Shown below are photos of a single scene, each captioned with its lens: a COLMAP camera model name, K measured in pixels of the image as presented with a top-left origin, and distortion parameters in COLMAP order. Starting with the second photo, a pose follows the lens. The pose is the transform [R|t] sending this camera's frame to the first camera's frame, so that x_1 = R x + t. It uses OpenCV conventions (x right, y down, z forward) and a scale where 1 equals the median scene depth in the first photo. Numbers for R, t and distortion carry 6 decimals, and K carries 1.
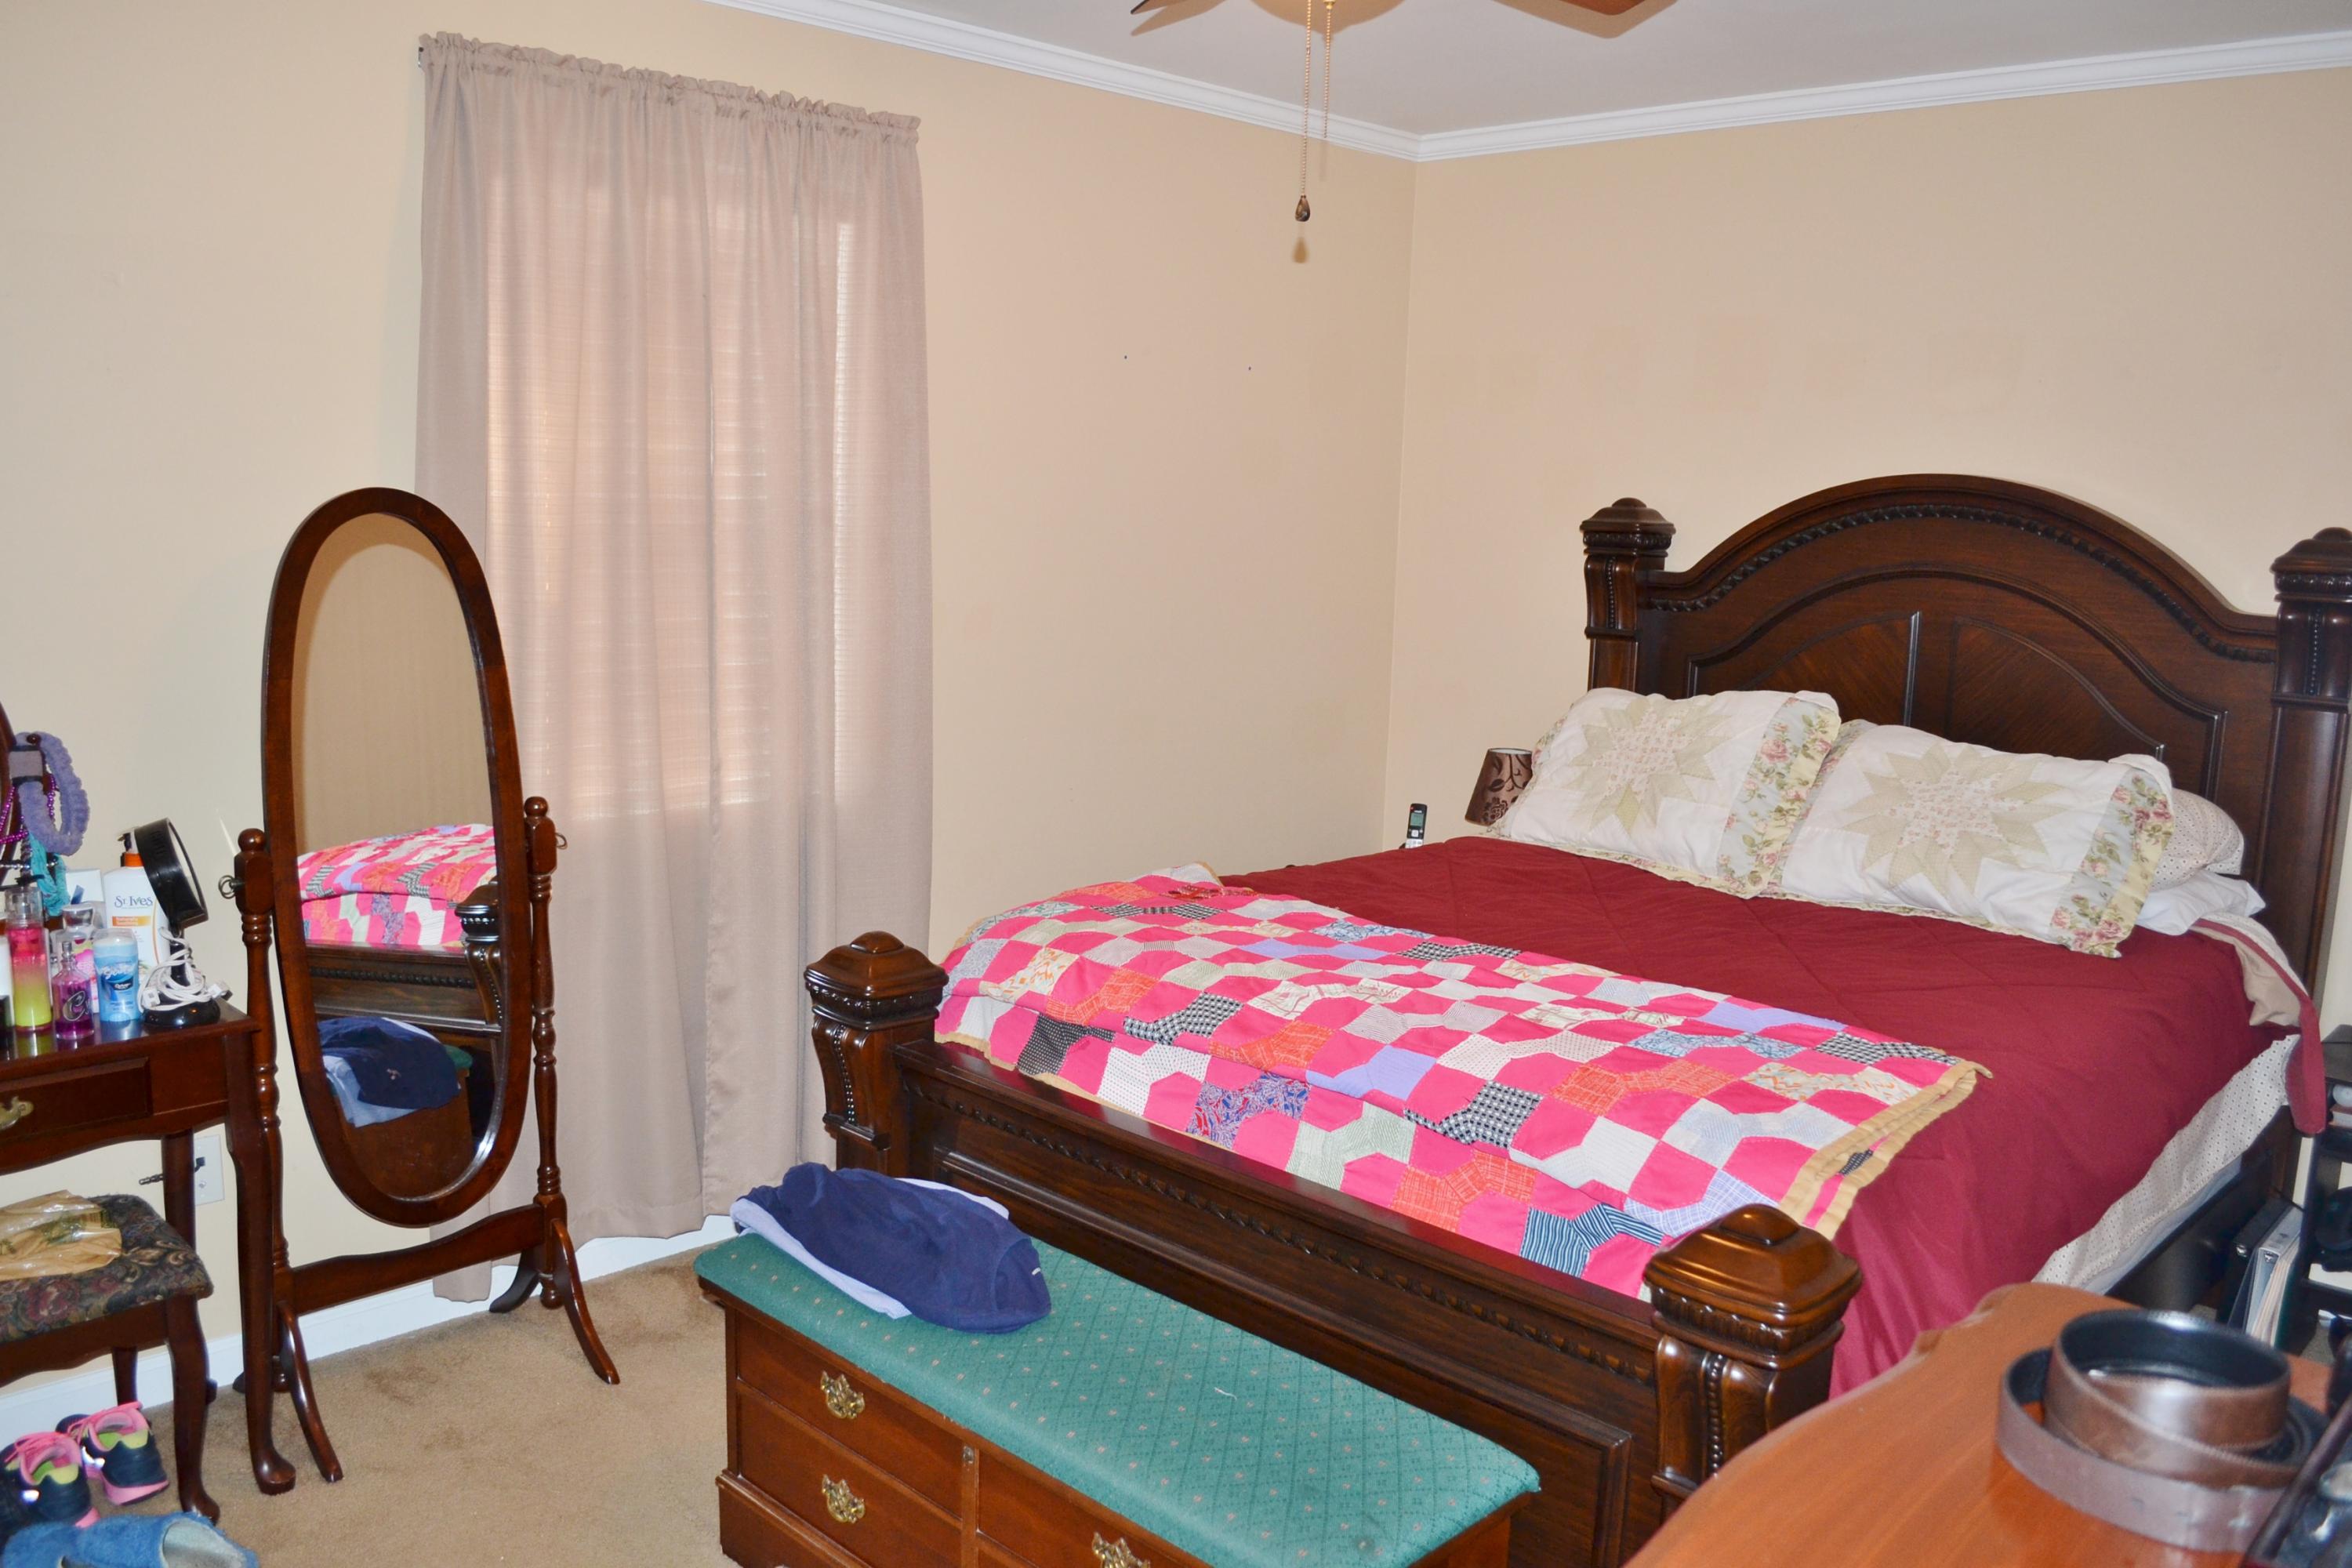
lens RADIAL K [[1882.4, 0, 1176.0], [0, 1882.4, 784.0], [0, 0, 1]] dist [-0.081694, 0.013762]
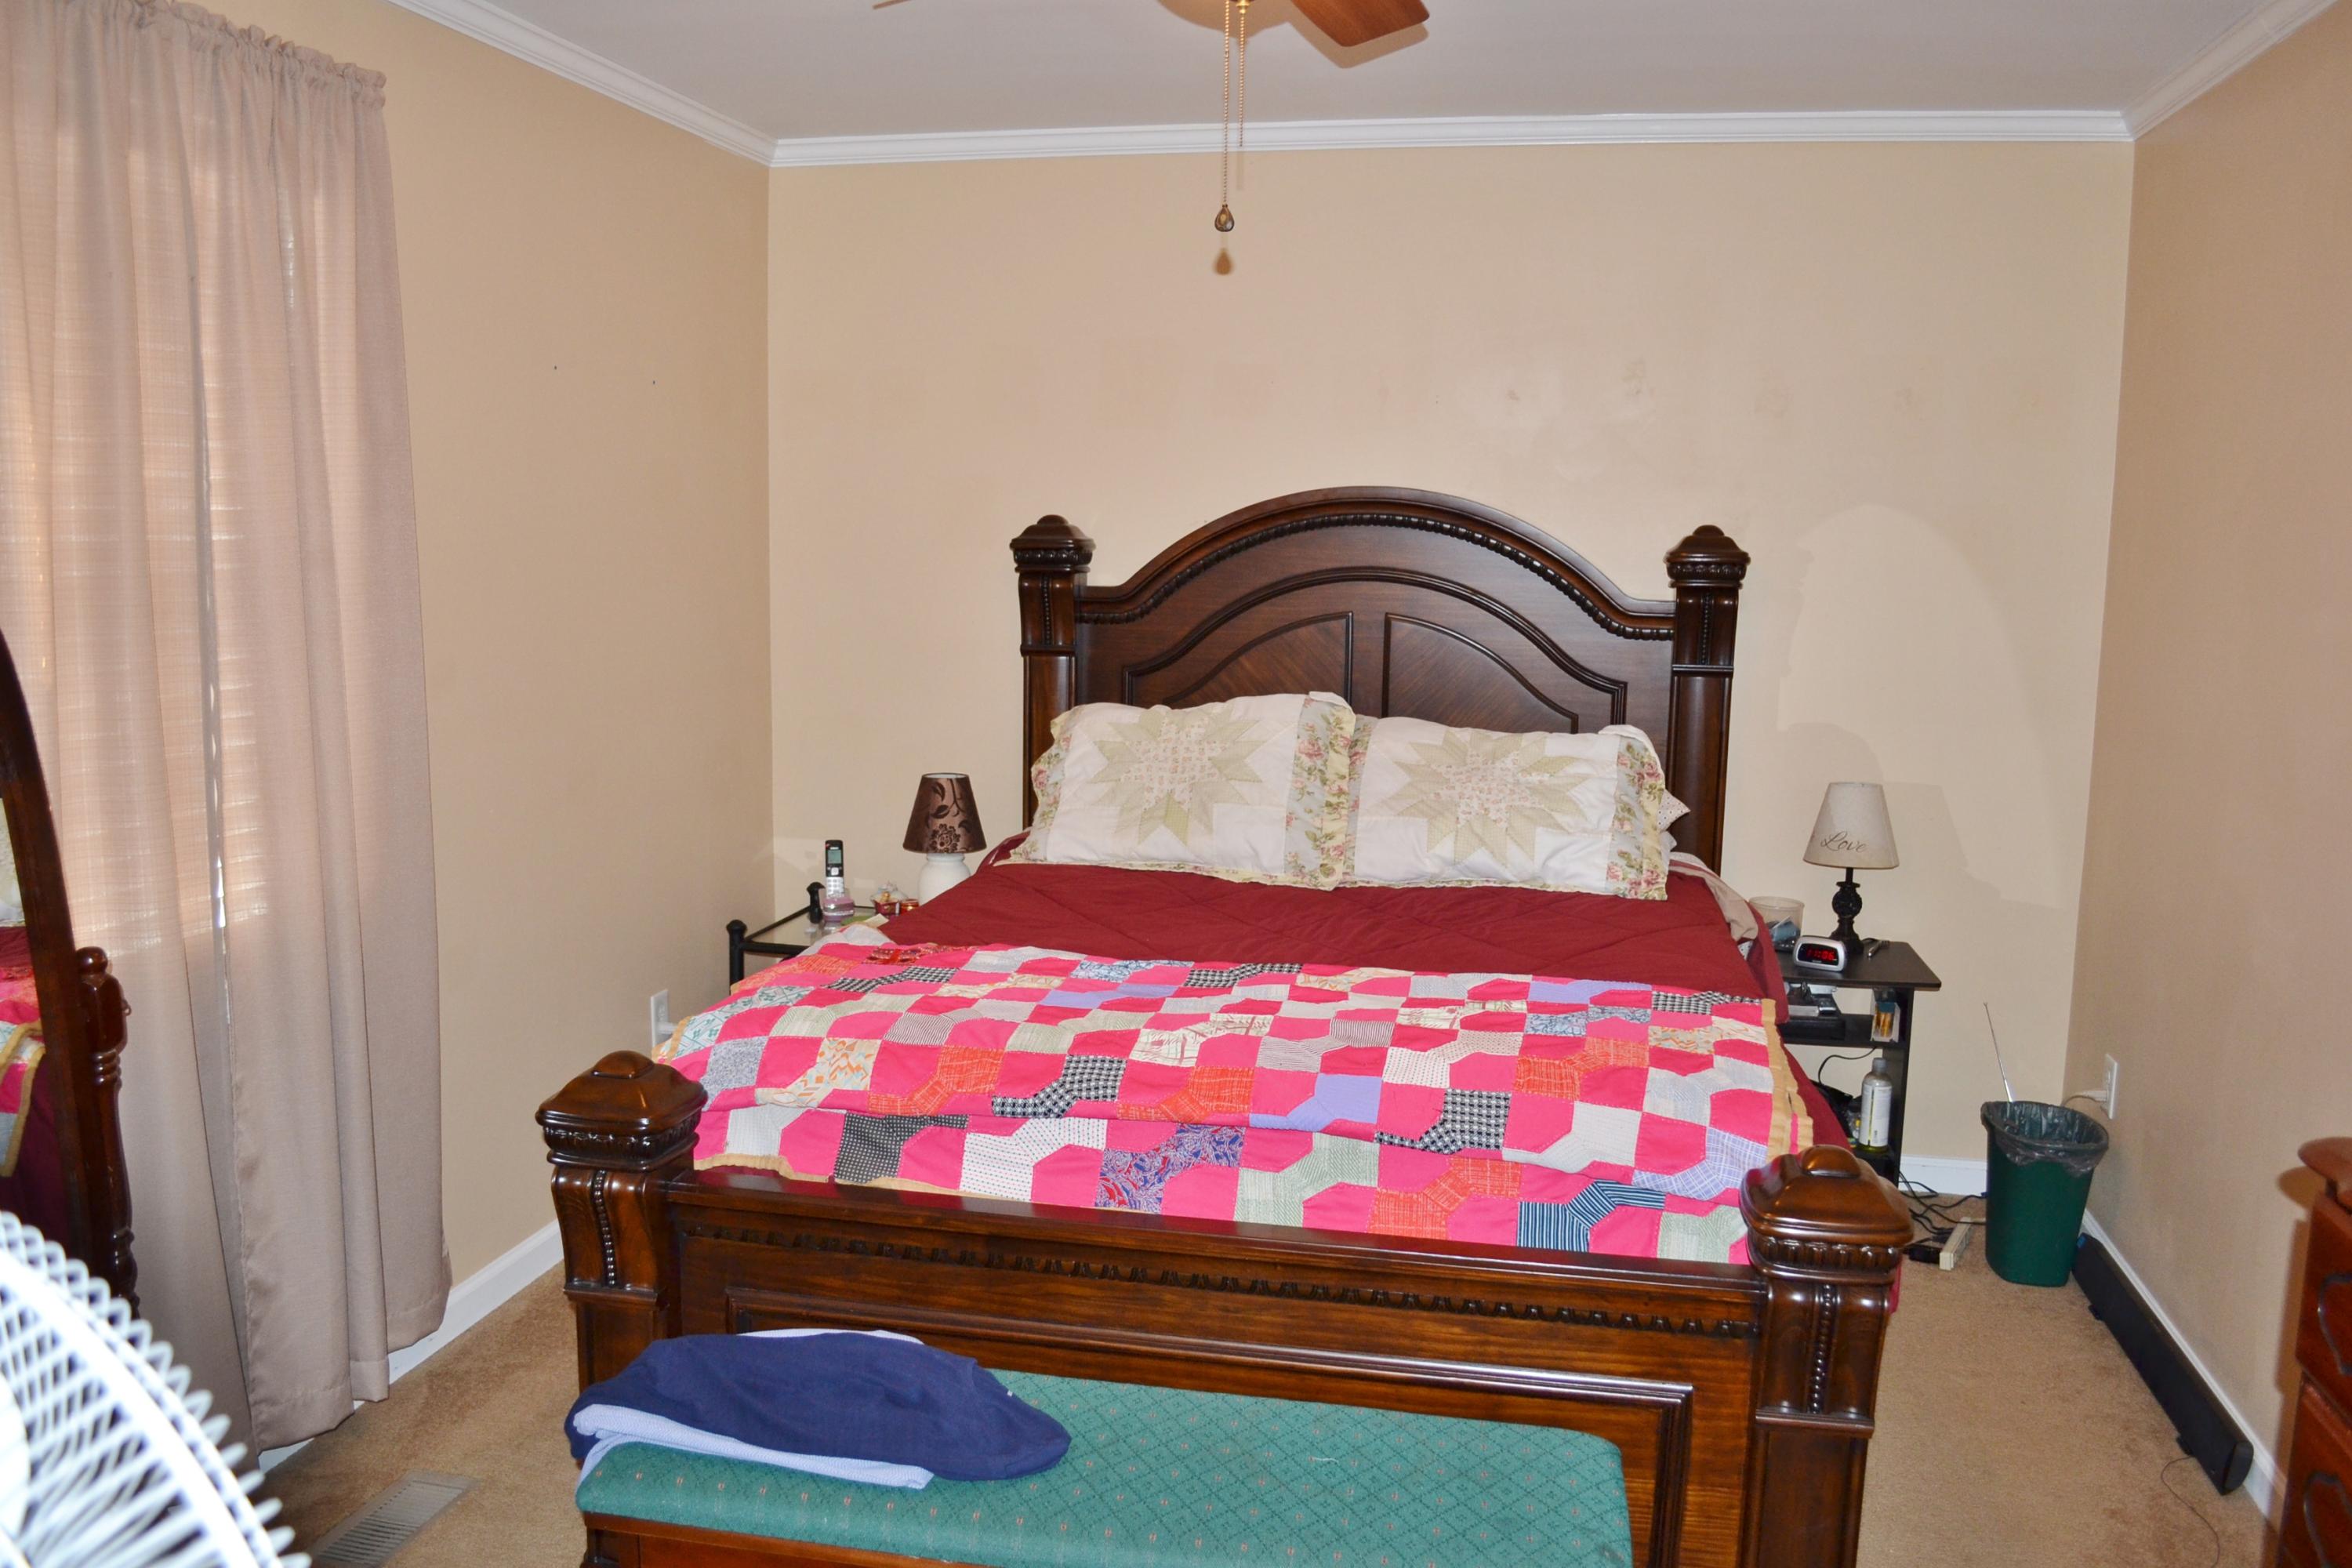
lens RADIAL K [[1882.4, 0, 1176.0], [0, 1882.4, 784.0], [0, 0, 1]] dist [-0.081694, 0.013762]
pose [[0.842166, -0.091772, 0.531352, -0.353891], [0.096715, 0.995139, 0.018586, -0.028859], [-0.530474, 0.035737, 0.846947, 0.154225]]
